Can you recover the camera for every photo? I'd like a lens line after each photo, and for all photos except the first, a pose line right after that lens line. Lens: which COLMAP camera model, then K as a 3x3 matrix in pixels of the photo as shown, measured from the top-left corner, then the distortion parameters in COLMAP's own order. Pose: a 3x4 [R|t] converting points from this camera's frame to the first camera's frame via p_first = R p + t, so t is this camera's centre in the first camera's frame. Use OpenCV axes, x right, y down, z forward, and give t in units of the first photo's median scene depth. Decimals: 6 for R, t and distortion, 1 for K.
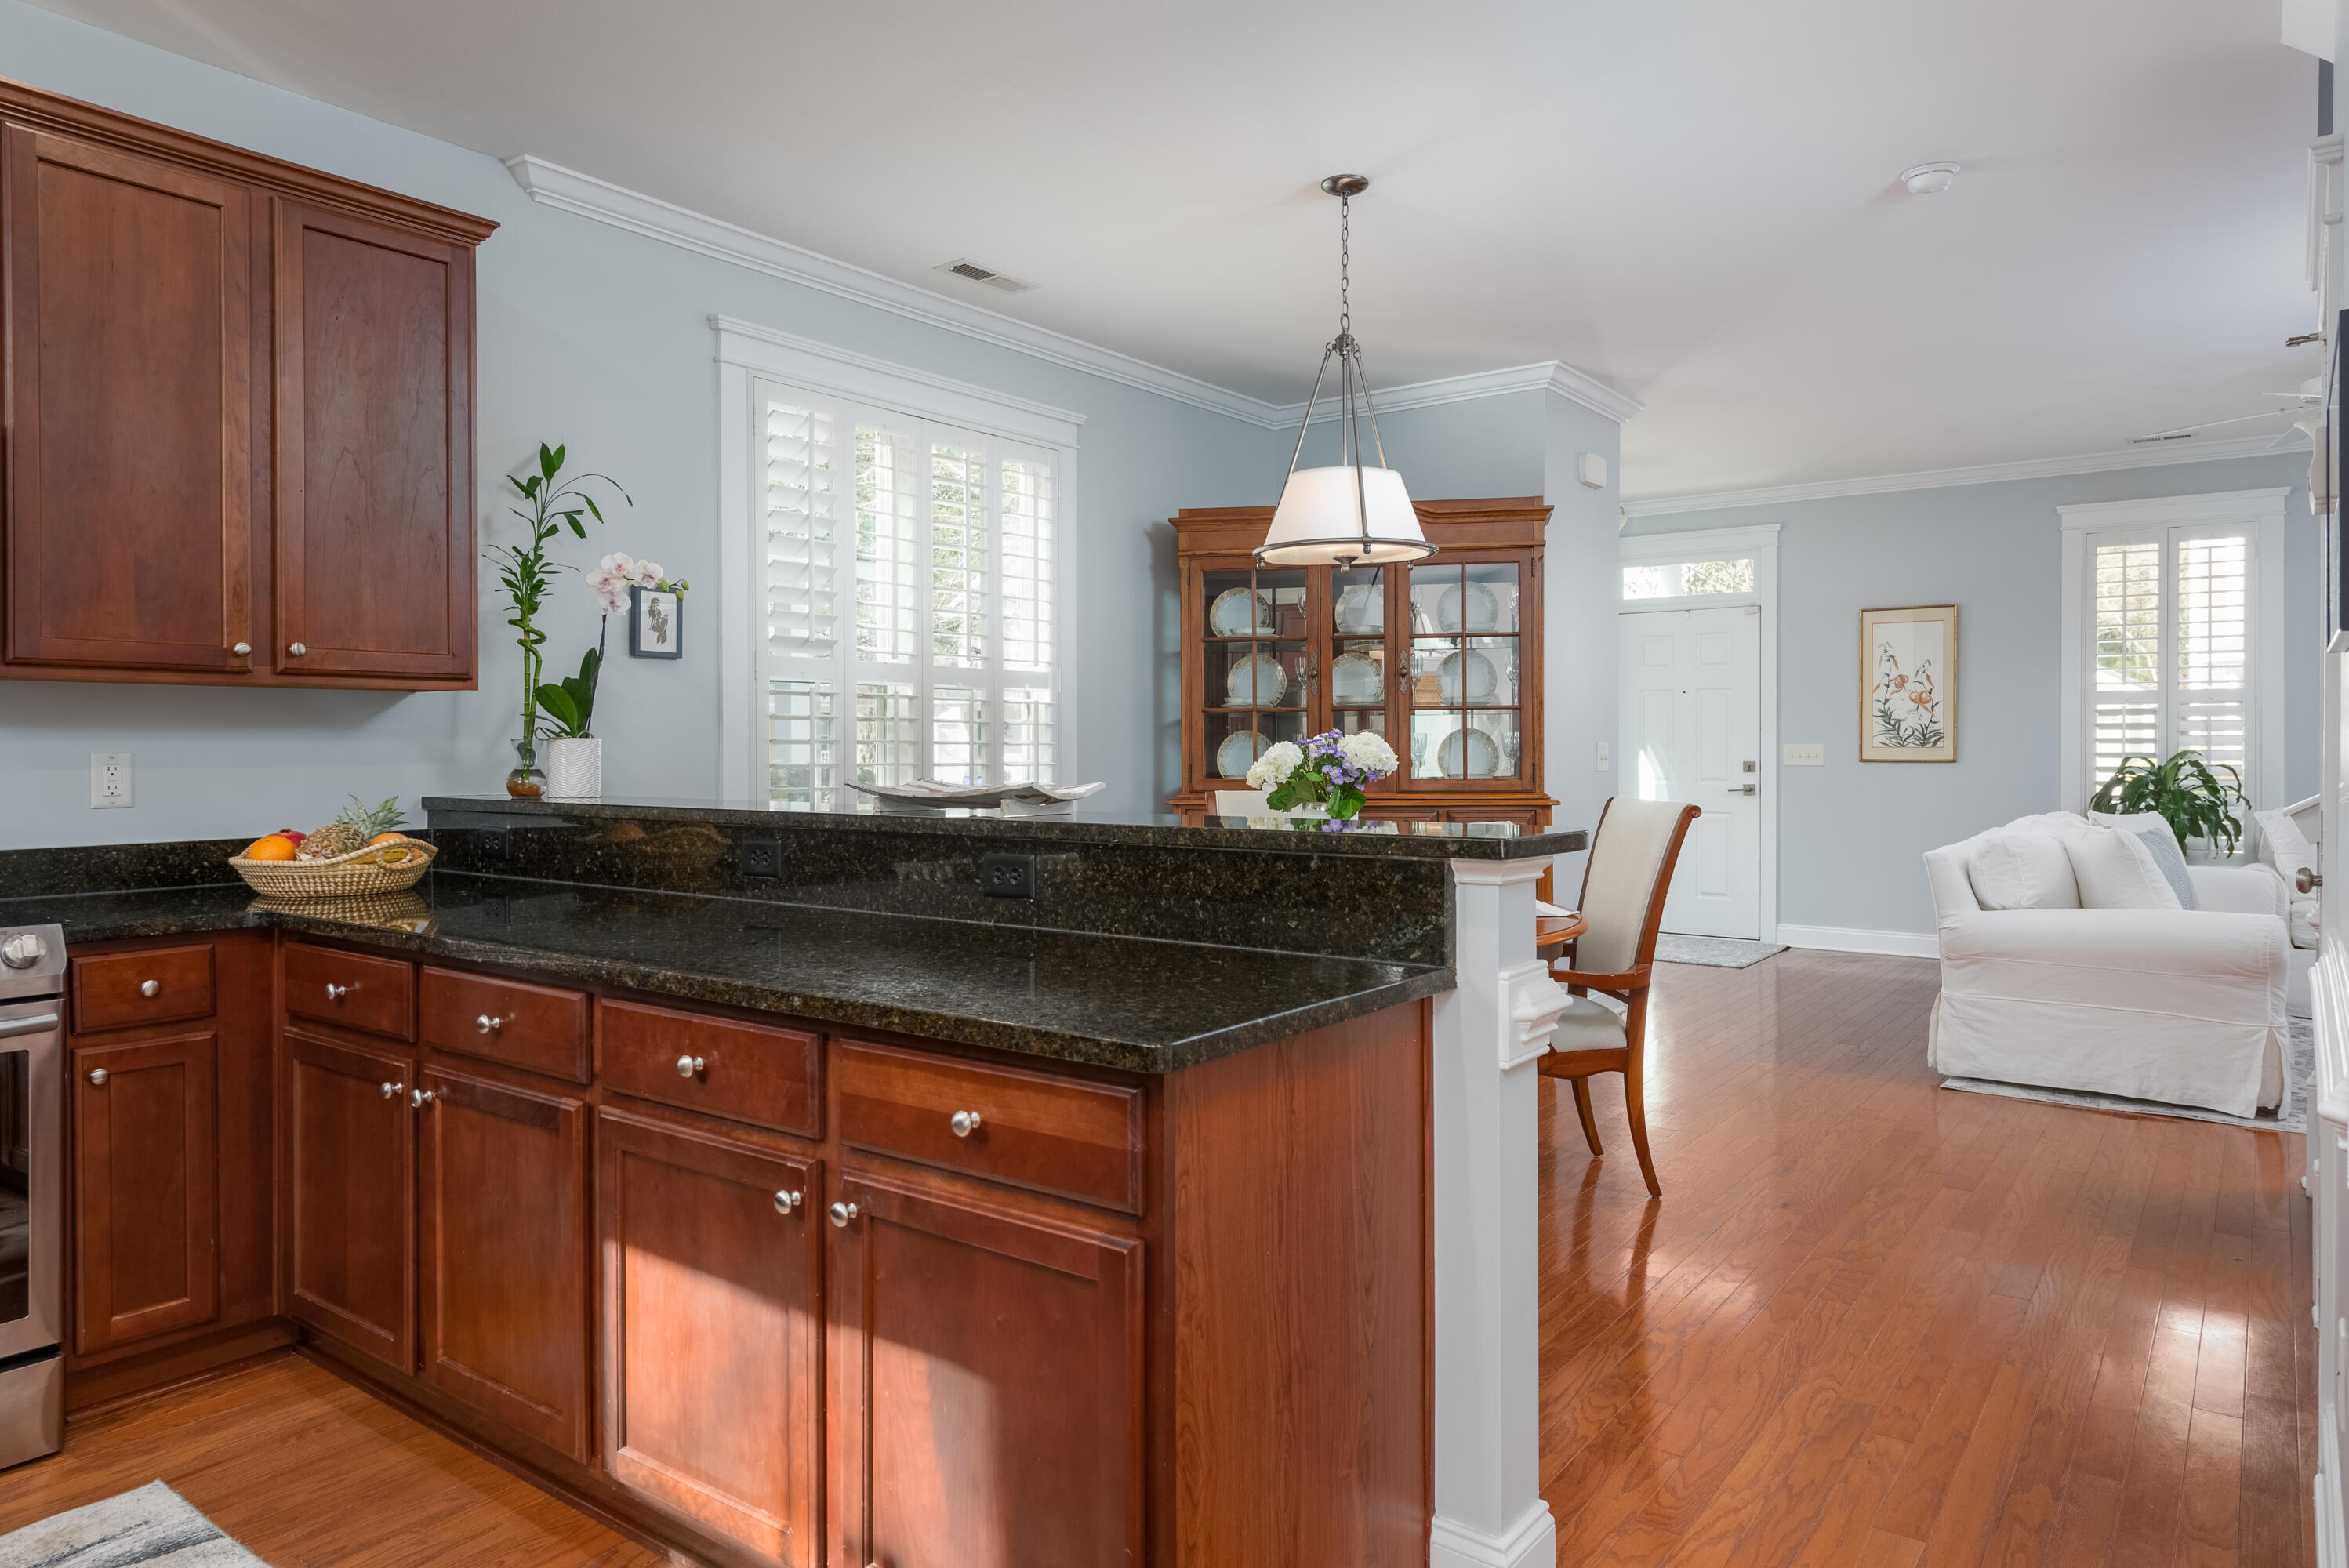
lens RADIAL K [[1527.3, 0, 1143.4], [0, 1527.3, 749.4], [0, 0, 1]] dist [0.020358, -0.002019]
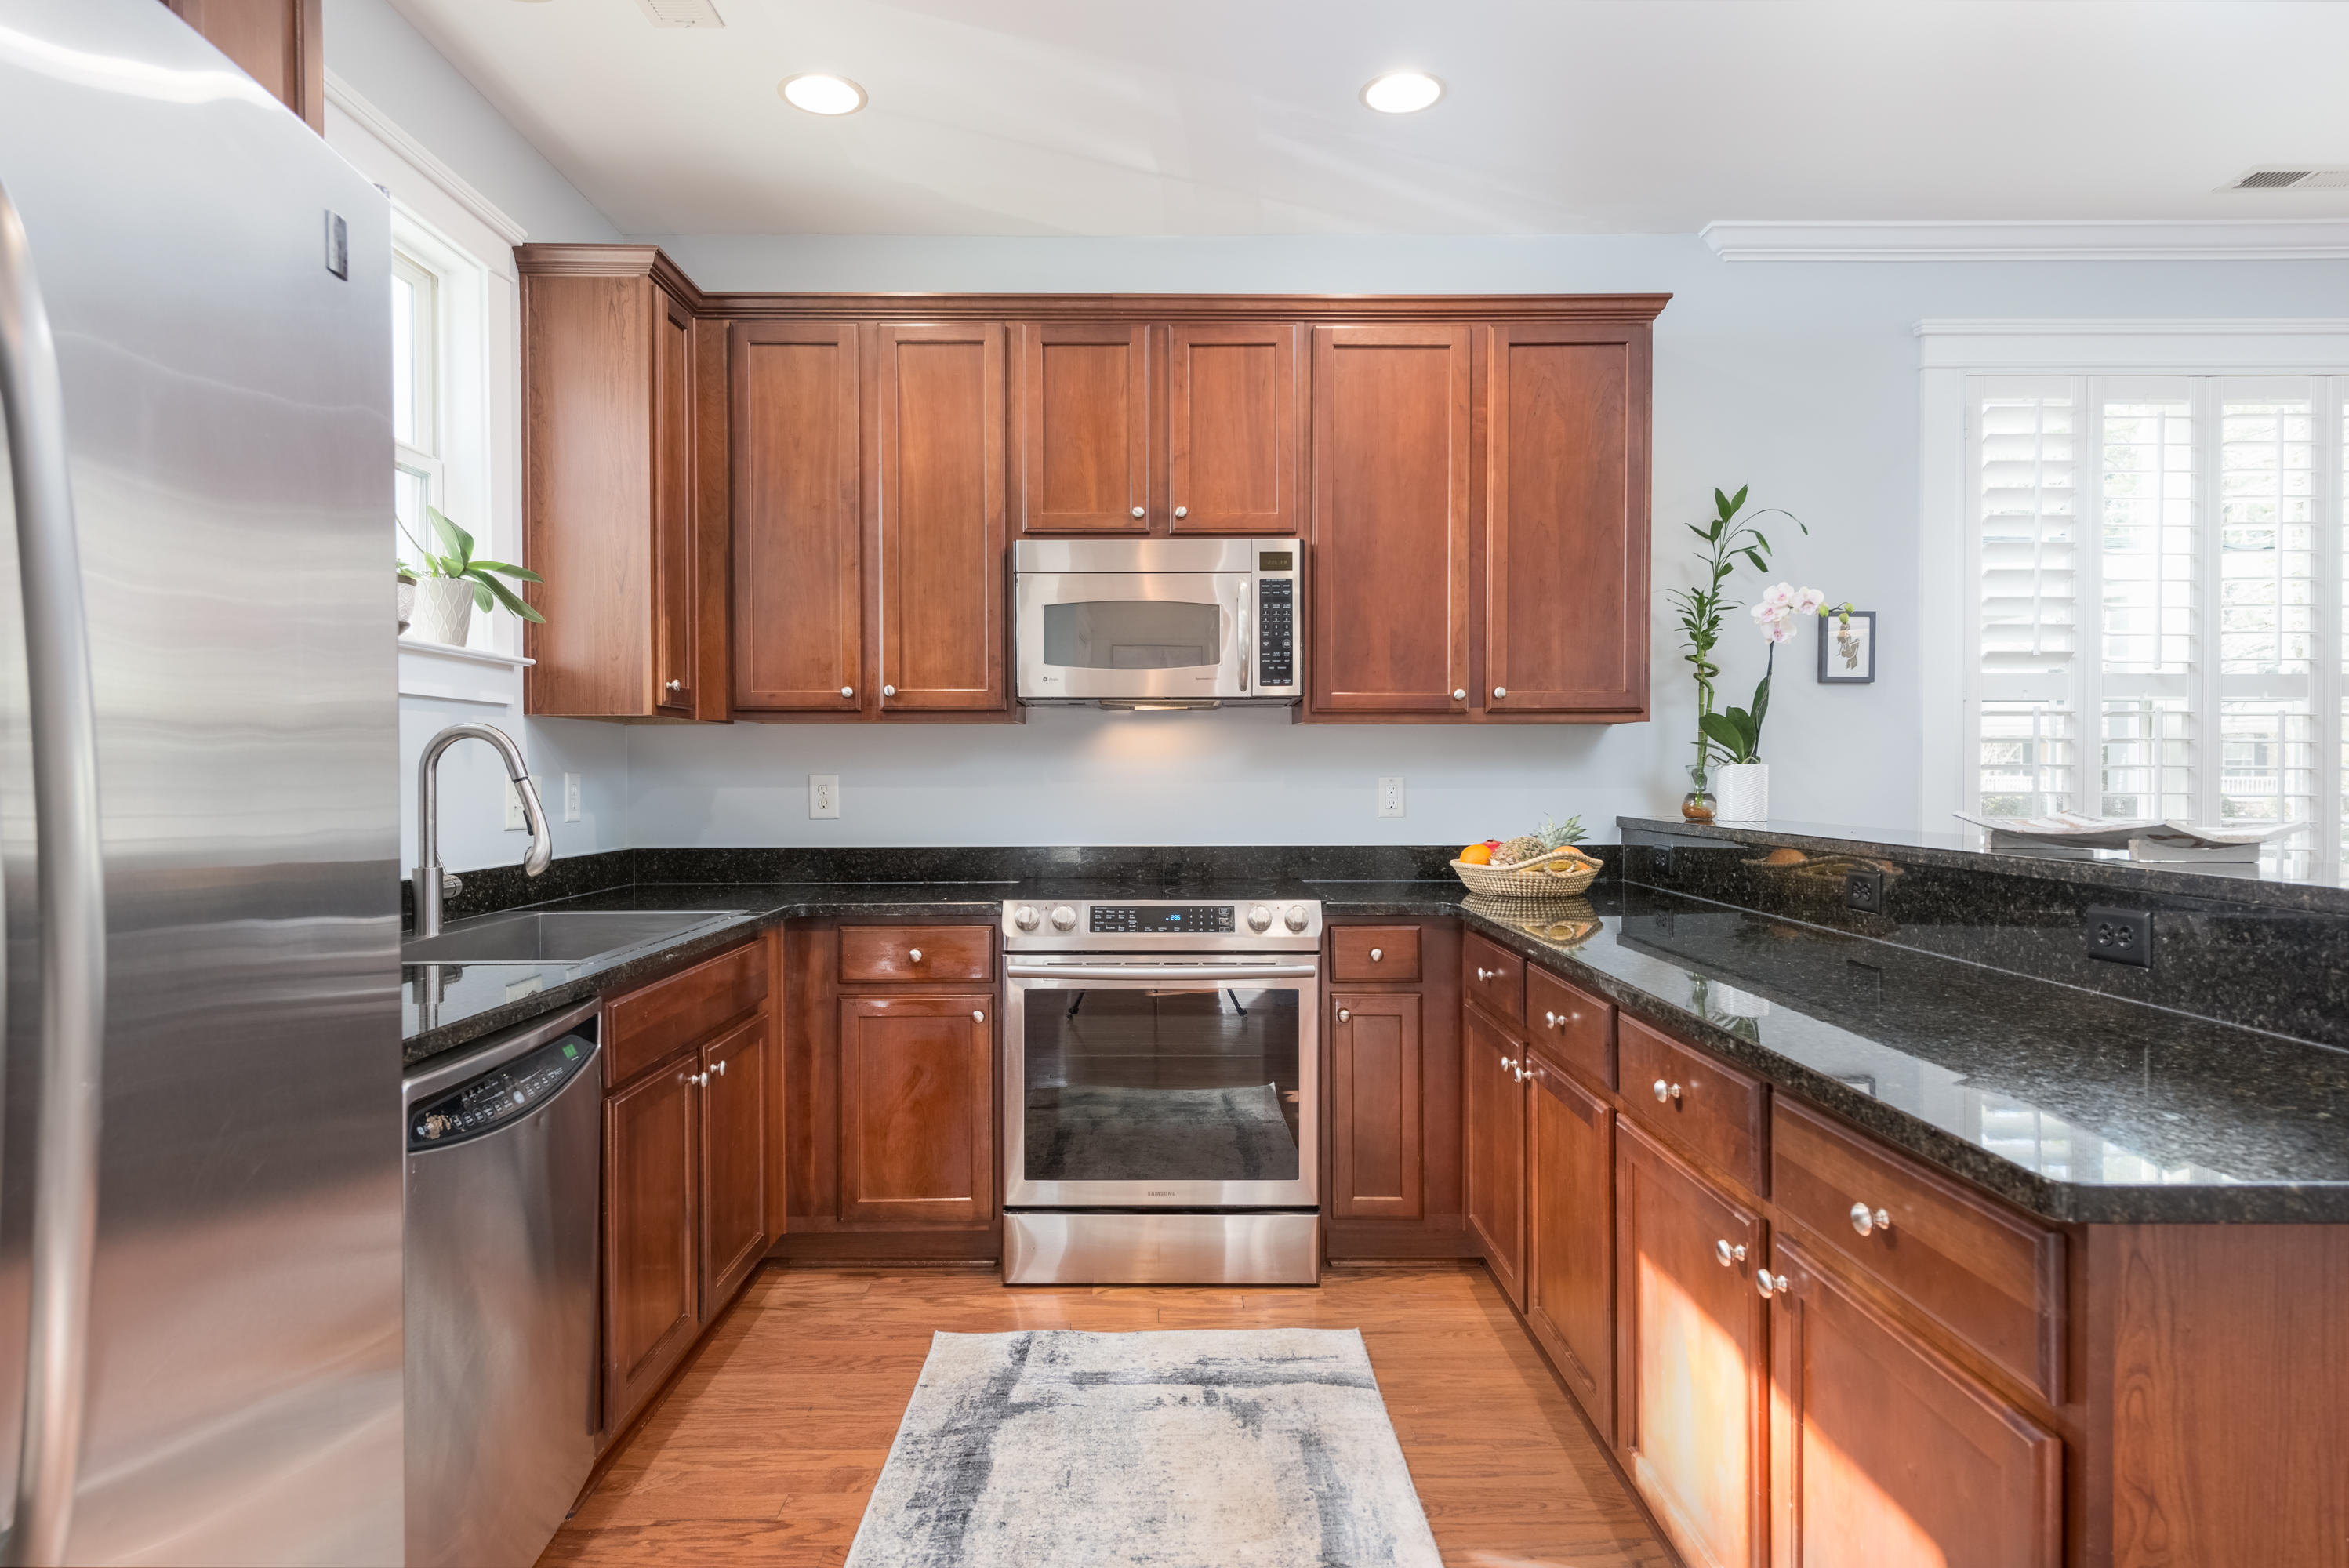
lens RADIAL K [[1345.7, 0, 1154.3], [0, 1345.7, 778.9], [0, 0, 1]] dist [0.031067, -0.012049]
pose [[0.603448, 0.005627, -0.797383, 0.150548], [-0.002287, 0.999983, 0.005326, -0.001725], [0.797399, -0.001390, 0.603451, 0.142553]]
